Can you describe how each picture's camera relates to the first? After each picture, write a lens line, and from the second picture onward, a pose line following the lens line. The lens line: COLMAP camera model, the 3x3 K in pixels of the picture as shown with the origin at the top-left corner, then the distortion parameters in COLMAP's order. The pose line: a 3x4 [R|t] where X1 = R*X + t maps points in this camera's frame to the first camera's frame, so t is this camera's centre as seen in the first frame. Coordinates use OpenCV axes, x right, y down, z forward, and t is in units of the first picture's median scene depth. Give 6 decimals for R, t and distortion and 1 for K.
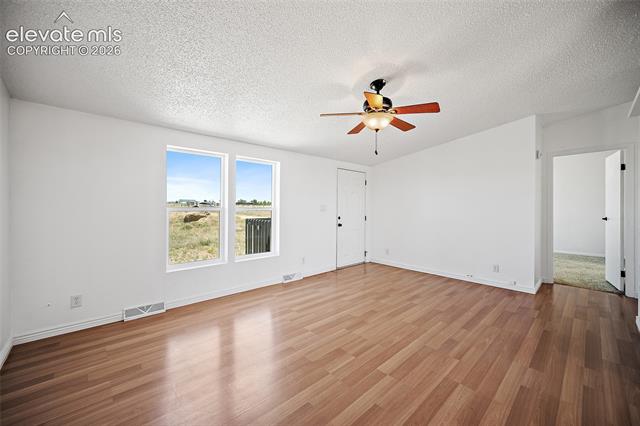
lens RADIAL K [[252.8, 0, 320.3], [0, 252.8, 210.7], [0, 0, 1]] dist [-0.001822, -0.000093]
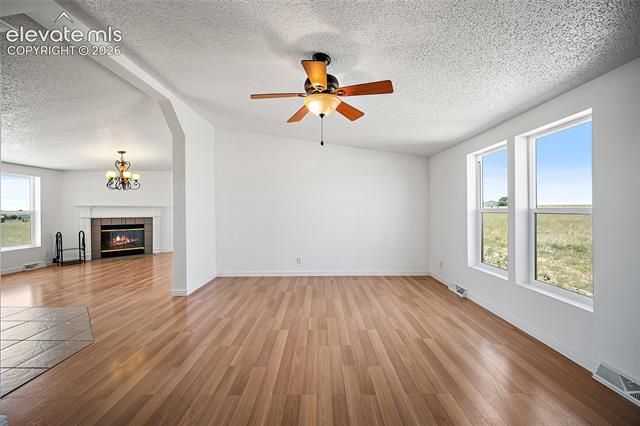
lens RADIAL K [[252.8, 0, 320.3], [0, 252.8, 210.7], [0, 0, 1]] dist [-0.001822, -0.000093]
pose [[-0.678254, 0.004031, -0.734817, 0.807803], [-0.005233, 0.999933, 0.010315, -0.013238], [0.734809, 0.010841, -0.678187, 1.501708]]
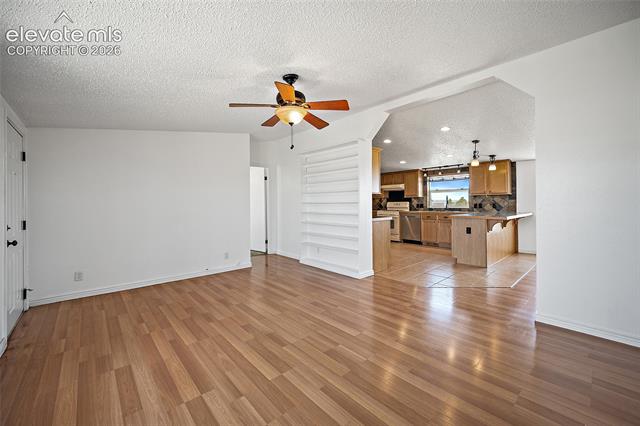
lens RADIAL K [[261.6, 0, 323.0], [0, 261.6, 203.0], [0, 0, 1]] dist [-0.001997, -0.000128]
pose [[0.003020, -0.003023, 0.999991, -0.754825], [0.019648, 0.999803, 0.002963, -0.008946], [-0.999802, 0.019639, 0.003078, 0.845032]]
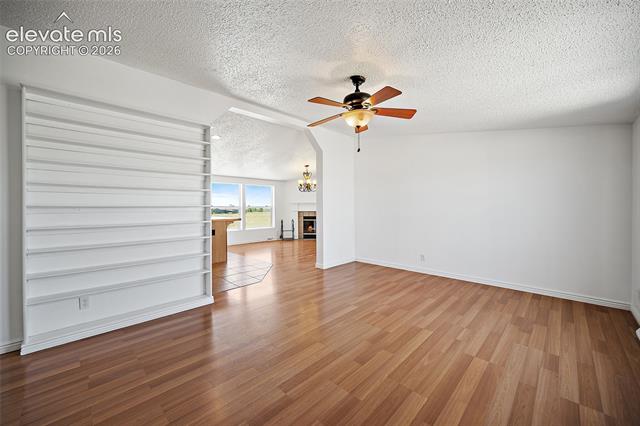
lens RADIAL K [[252.8, 0, 320.3], [0, 252.8, 210.7], [0, 0, 1]] dist [-0.001822, -0.000093]
pose [[-0.998435, 0.001818, -0.055896, 0.409337], [0.000186, 0.999574, 0.029176, -0.020451], [0.055925, 0.029120, -0.998010, 1.901393]]
